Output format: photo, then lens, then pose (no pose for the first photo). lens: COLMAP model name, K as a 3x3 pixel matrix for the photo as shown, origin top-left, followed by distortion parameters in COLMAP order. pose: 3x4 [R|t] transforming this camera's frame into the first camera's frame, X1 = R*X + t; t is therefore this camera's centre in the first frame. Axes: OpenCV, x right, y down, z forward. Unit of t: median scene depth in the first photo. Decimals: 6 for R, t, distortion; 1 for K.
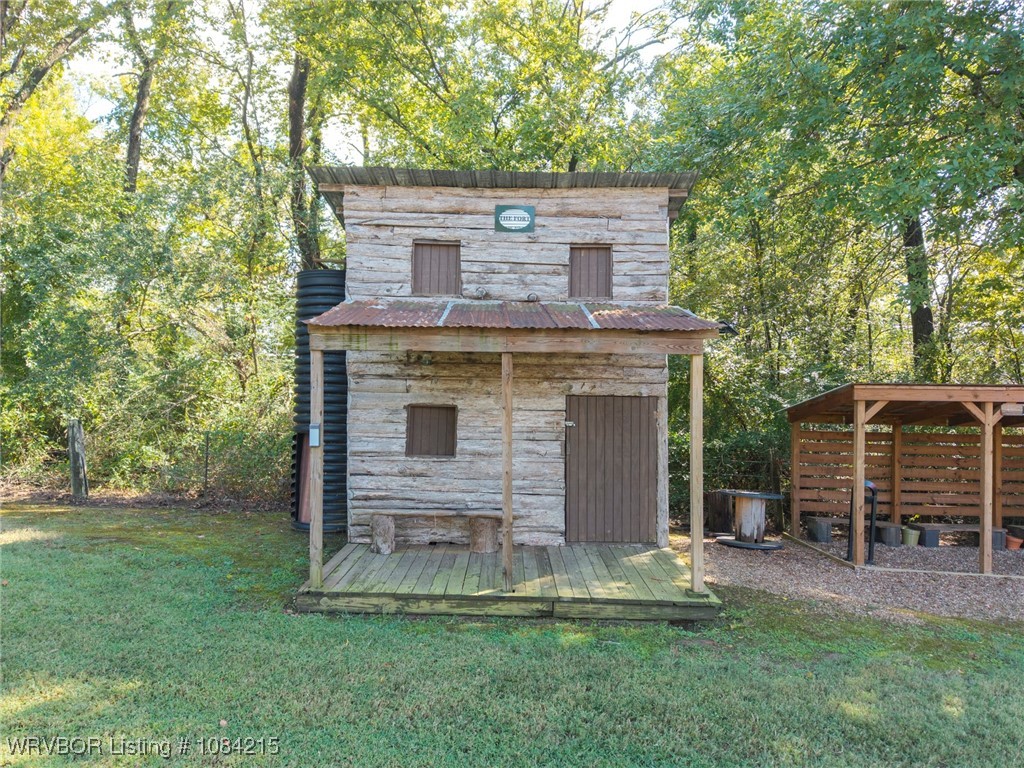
lens RADIAL K [[691.6, 0, 517.4], [0, 691.6, 391.4], [0, 0, 1]] dist [0.014524, -0.013100]
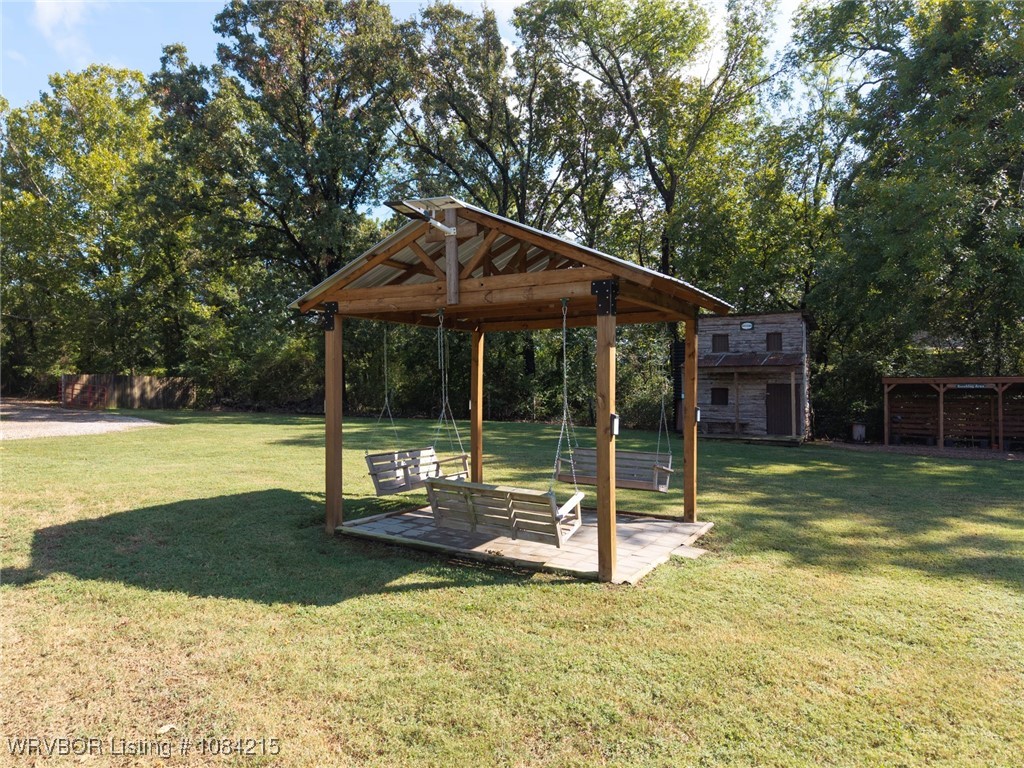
lens RADIAL K [[683.8, 0, 509.8], [0, 683.8, 388.2], [0, 0, 1]] dist [0.022123, -0.019222]
pose [[0.876992, -0.016145, -0.480234, 0.450753], [0.015918, 0.999863, -0.004544, 0.016467], [0.480241, -0.003659, 0.877129, -1.833160]]
